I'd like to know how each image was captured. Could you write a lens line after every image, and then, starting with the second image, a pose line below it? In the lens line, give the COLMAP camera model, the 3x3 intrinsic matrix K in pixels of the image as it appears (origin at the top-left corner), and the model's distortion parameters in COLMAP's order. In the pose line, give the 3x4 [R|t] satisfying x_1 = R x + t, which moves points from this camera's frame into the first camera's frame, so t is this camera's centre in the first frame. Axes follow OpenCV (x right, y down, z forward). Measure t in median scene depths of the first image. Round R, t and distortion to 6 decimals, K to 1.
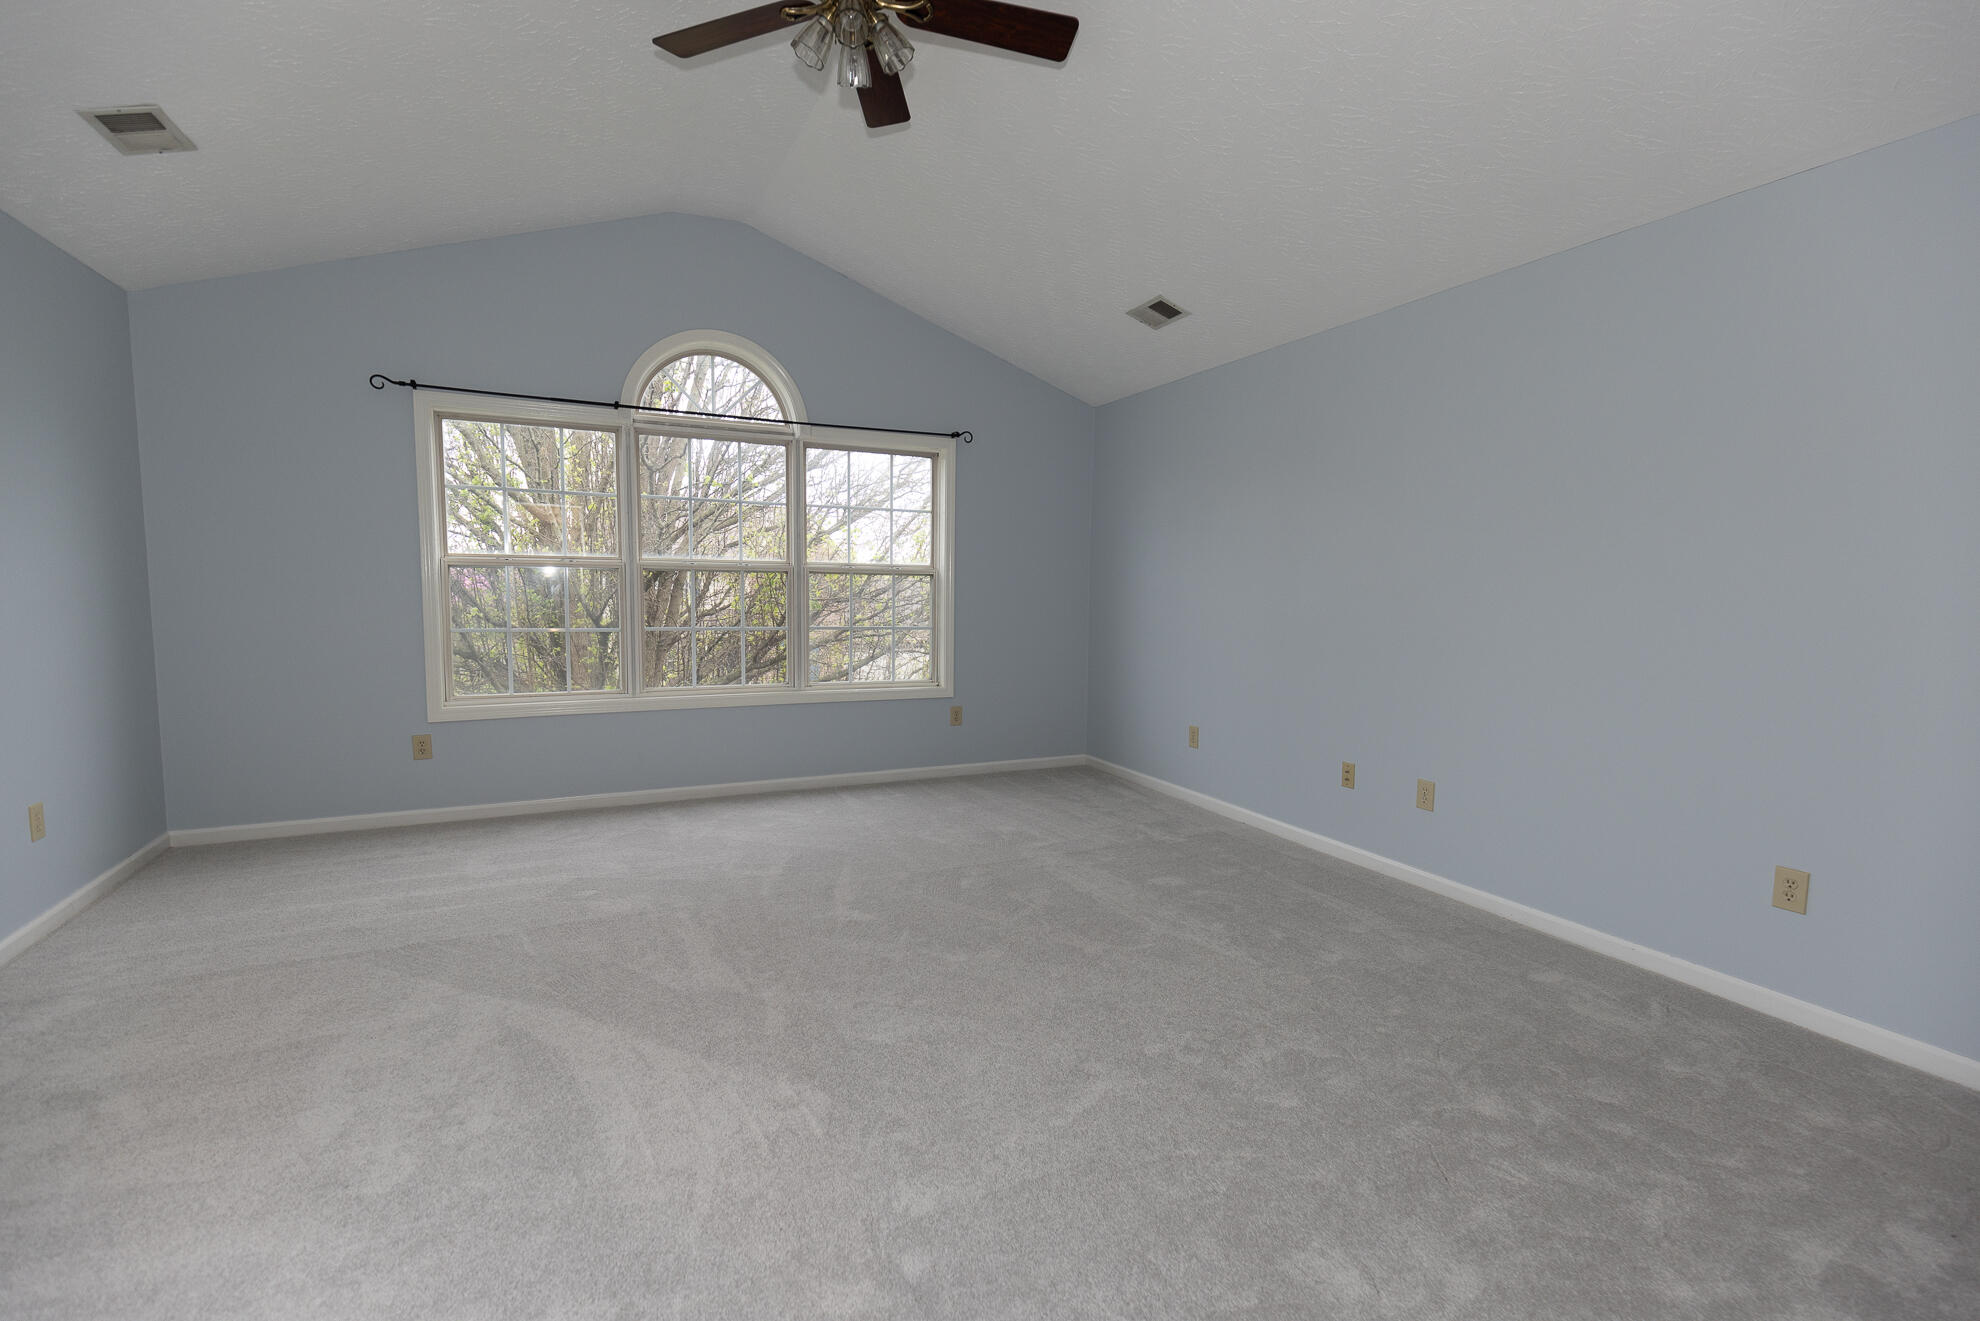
lens RADIAL K [[882.3, 0, 979.8], [0, 882.3, 664.5], [0, 0, 1]] dist [-0.007451, 0.002029]
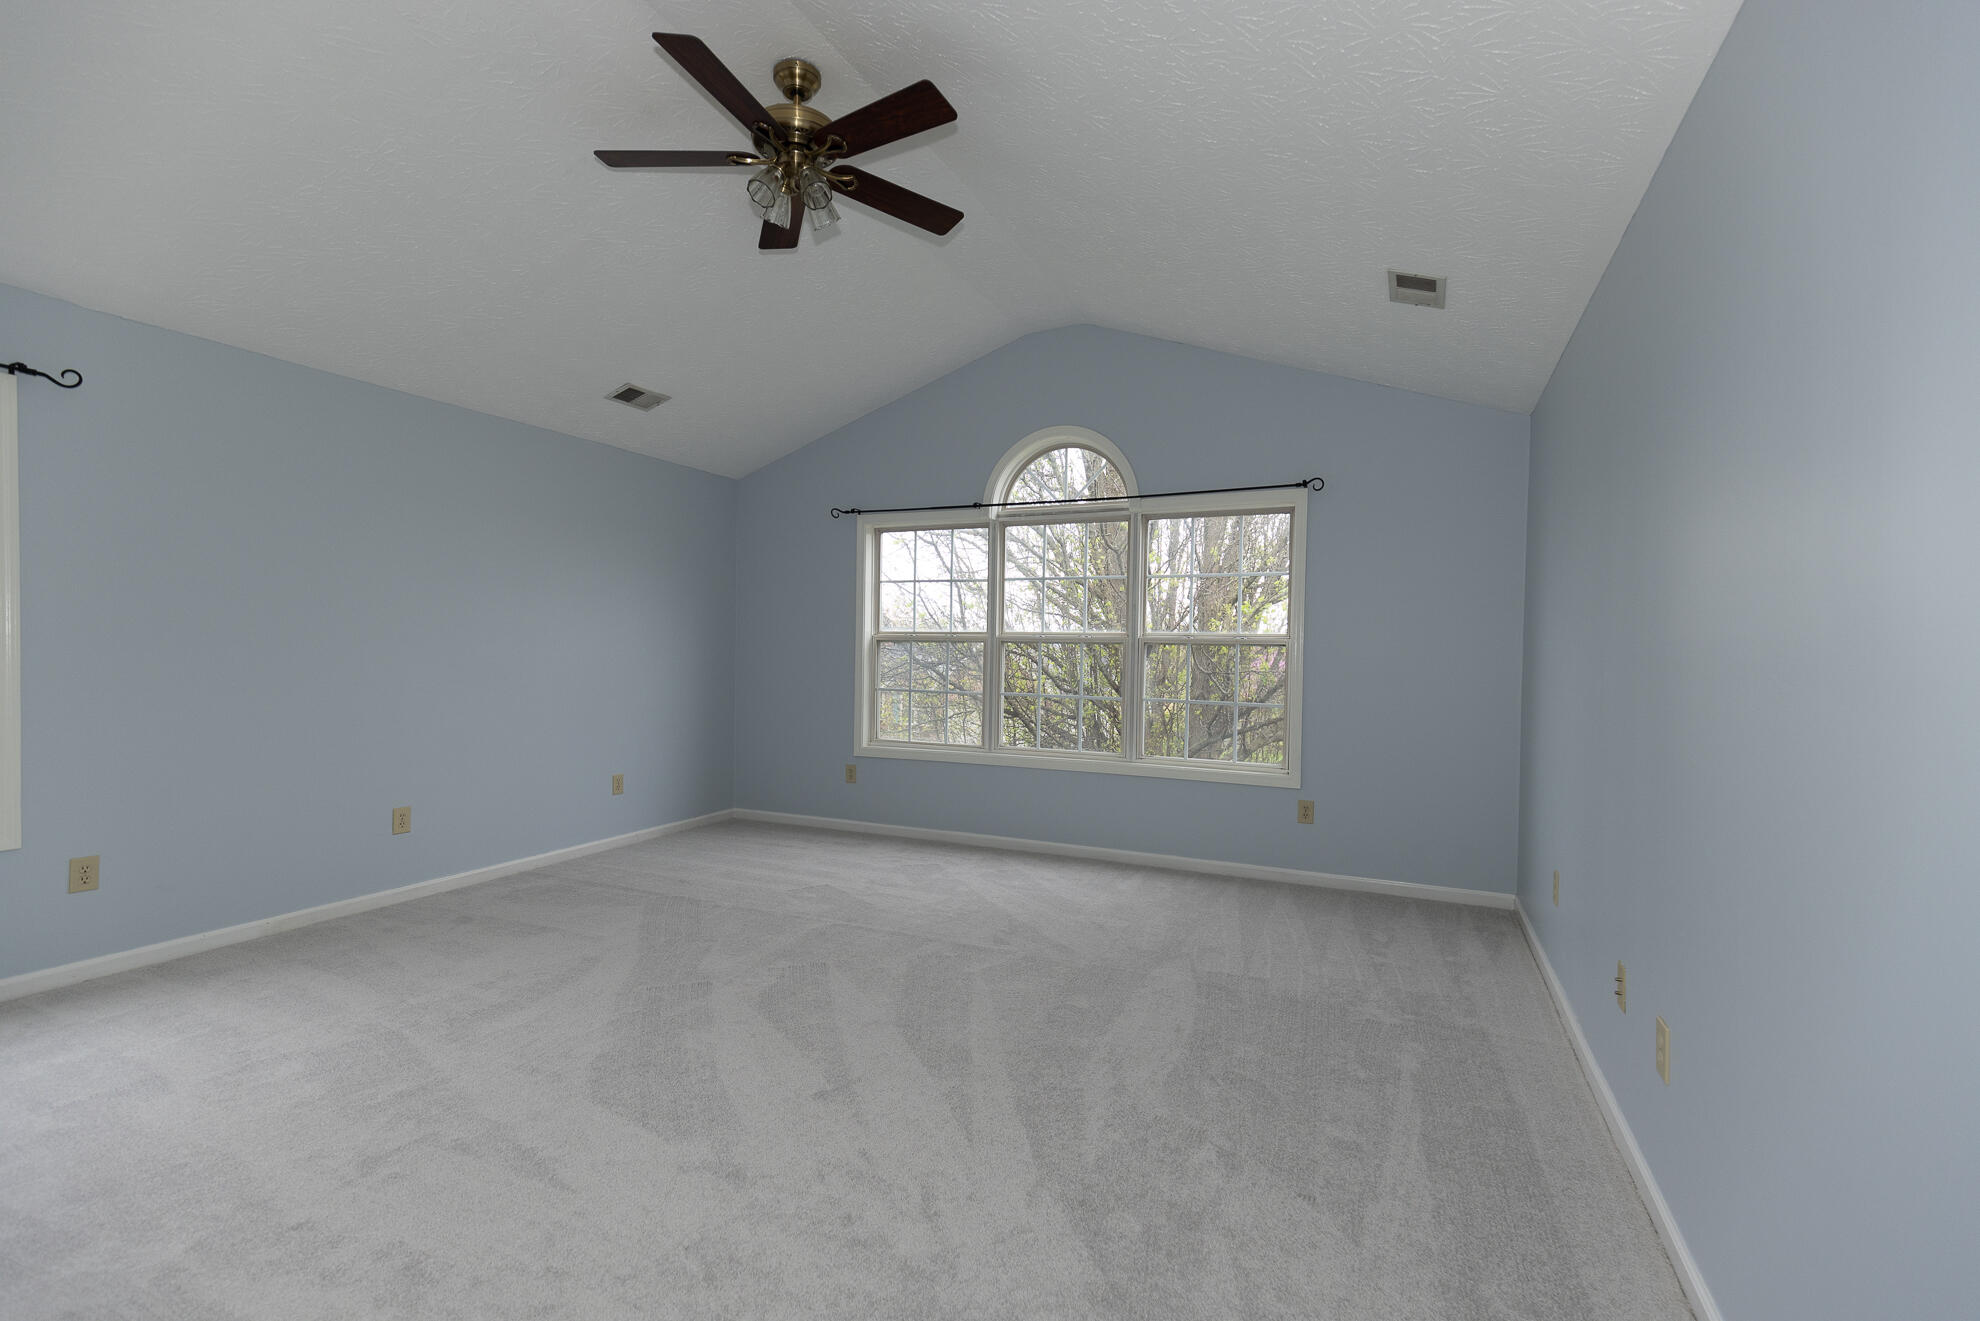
lens RADIAL K [[882.3, 0, 989.5], [0, 882.3, 657.4], [0, 0, 1]] dist [-0.007451, 0.002029]
pose [[0.638199, 0.001552, -0.769870, 0.532903], [-0.074913, 0.995378, -0.060094, -0.018728], [0.766218, 0.096025, 0.635365, 0.277430]]
